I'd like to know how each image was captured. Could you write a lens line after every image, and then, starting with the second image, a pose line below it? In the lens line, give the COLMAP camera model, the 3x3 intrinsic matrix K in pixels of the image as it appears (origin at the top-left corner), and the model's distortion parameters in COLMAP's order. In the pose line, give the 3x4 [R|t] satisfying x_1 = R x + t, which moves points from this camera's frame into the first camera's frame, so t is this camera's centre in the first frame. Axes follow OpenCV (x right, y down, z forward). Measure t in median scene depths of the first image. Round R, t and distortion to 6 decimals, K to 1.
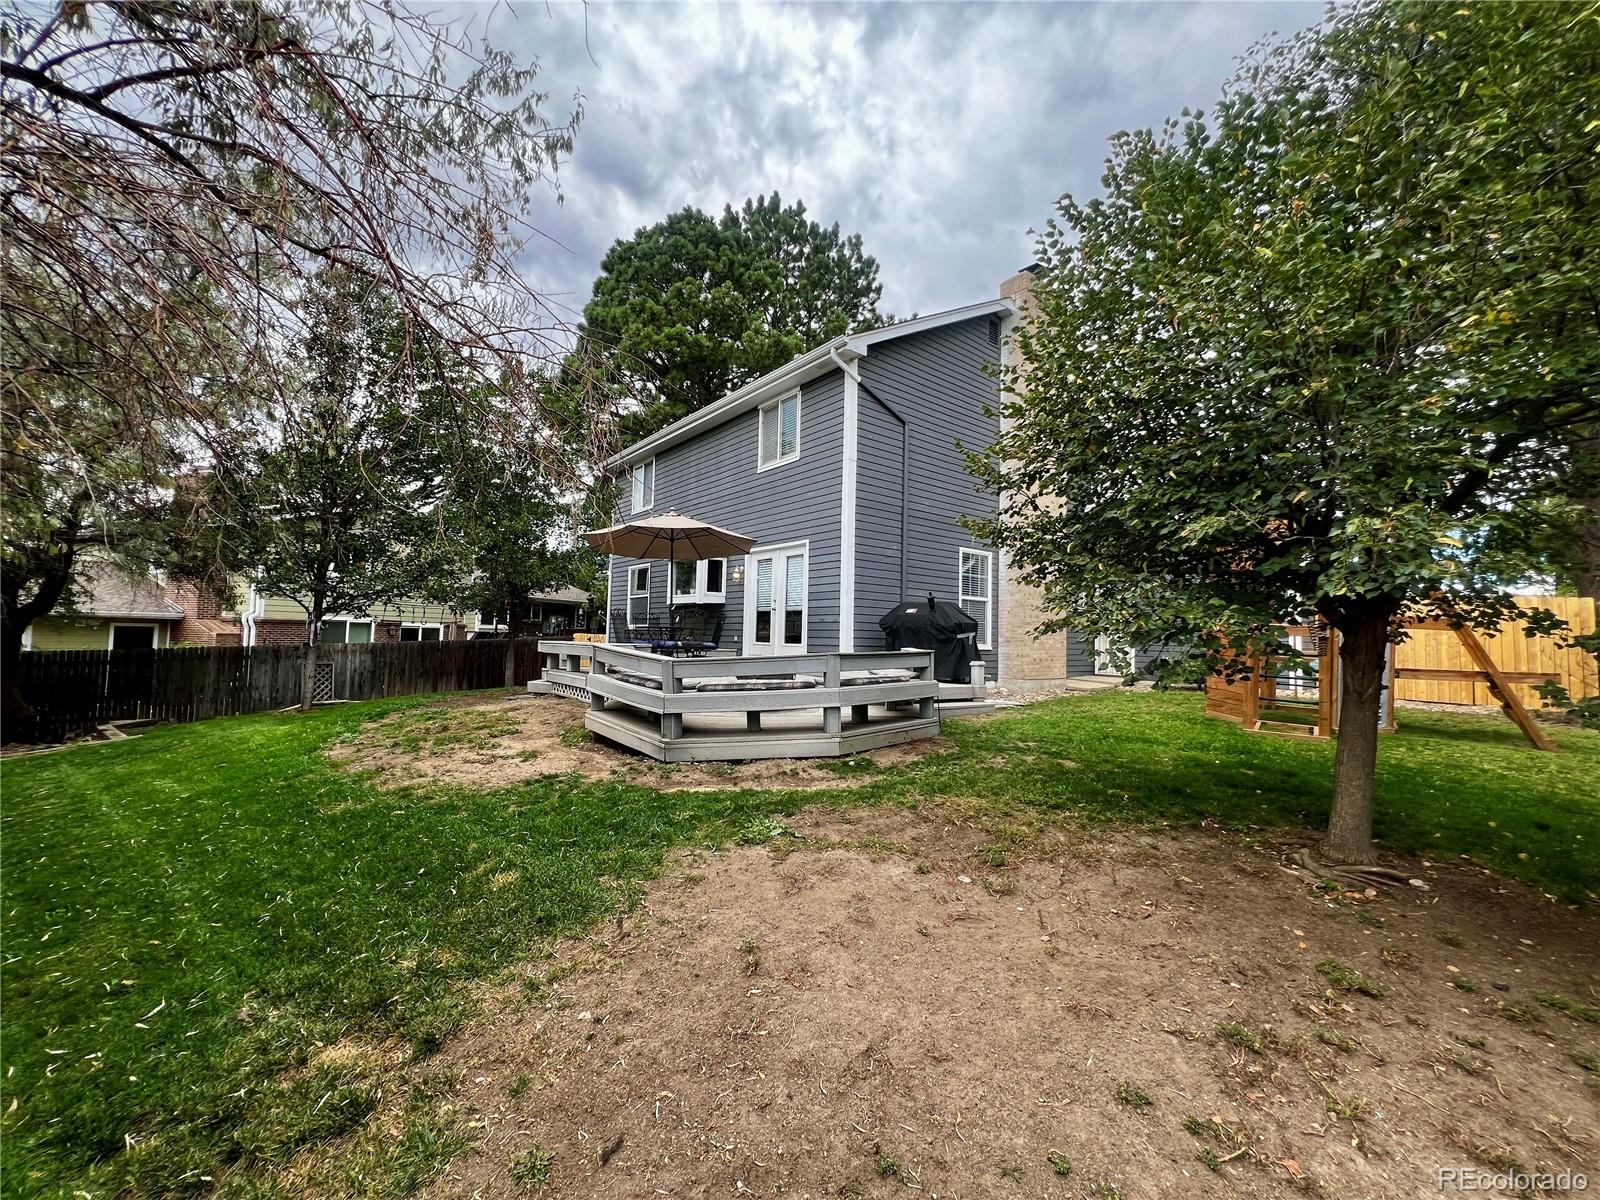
lens RADIAL K [[638.6, 0, 801.1], [0, 638.6, 602.8], [0, 0, 1]] dist [-0.000227, 0.000582]
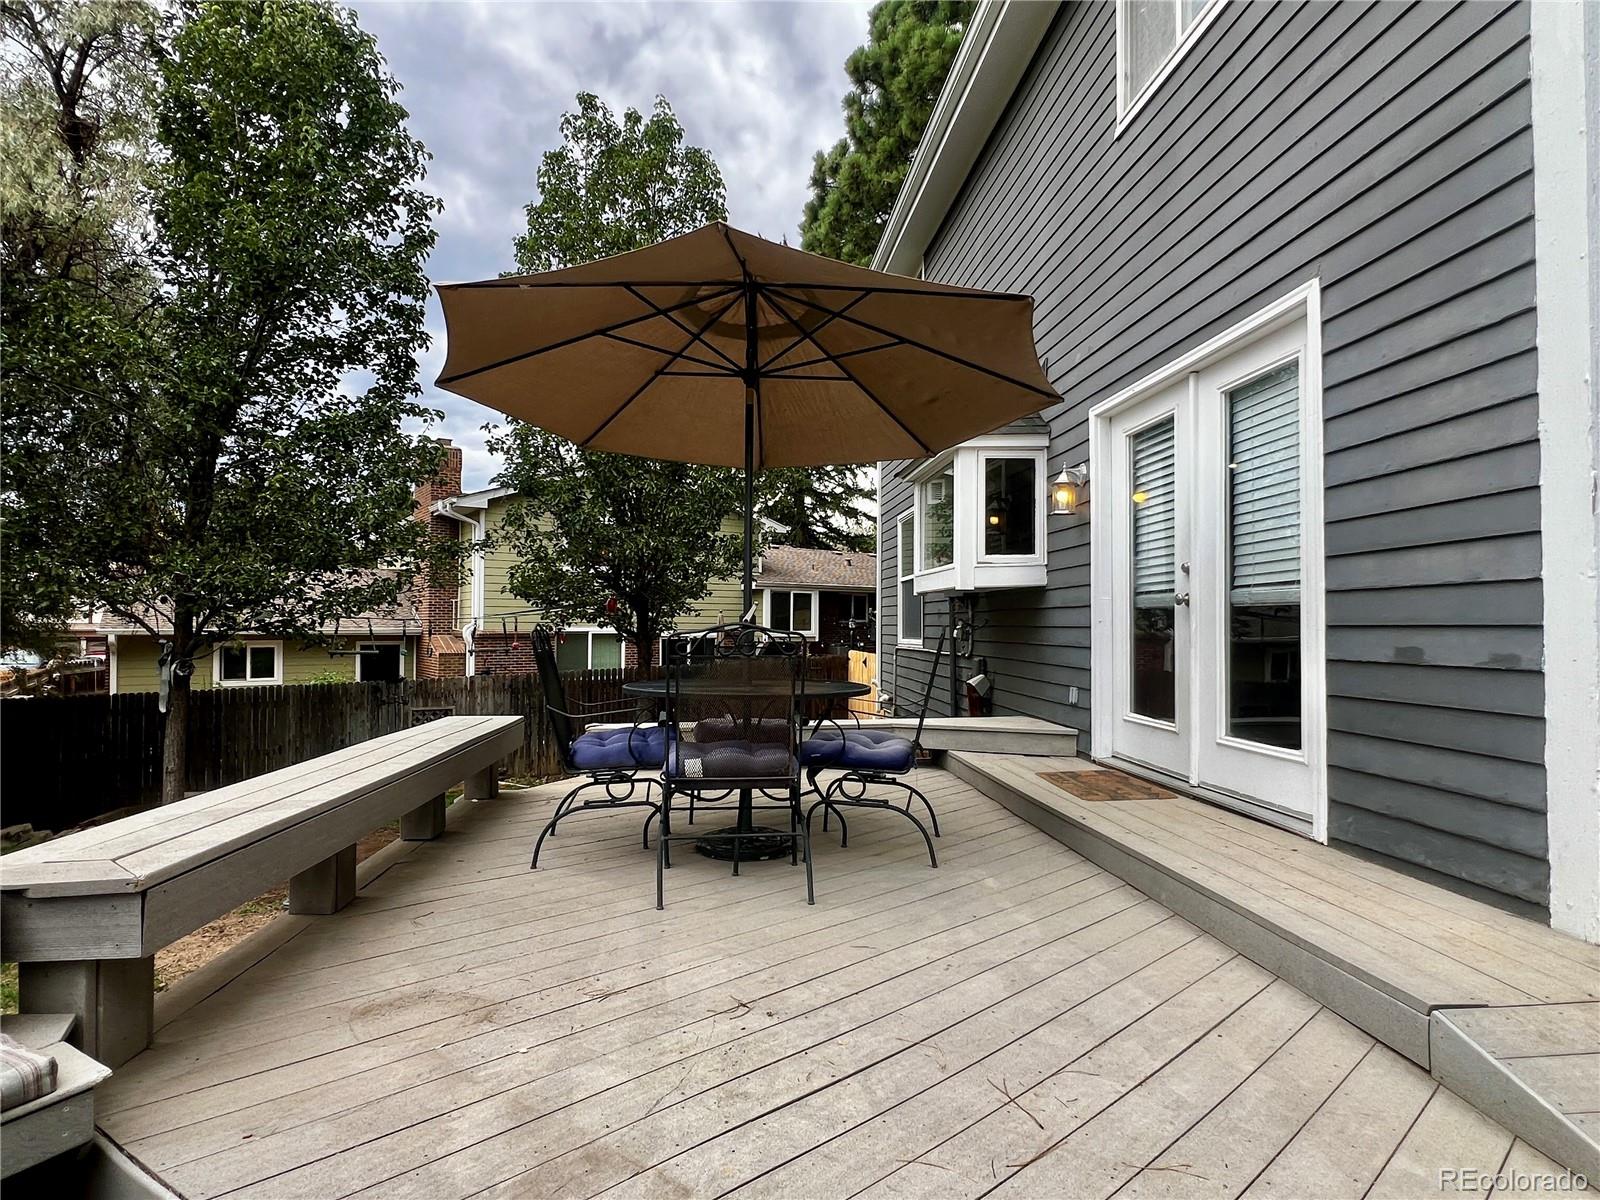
lens RADIAL K [[846.8, 0, 801.8], [0, 846.8, 602.4], [0, 0, 1]] dist [0.003947, 0.000311]
pose [[0.838550, -0.034241, -0.543748, 0.015745], [0.044013, 0.999019, 0.004965, 0.001901], [0.543044, -0.028096, 0.839234, 0.589316]]
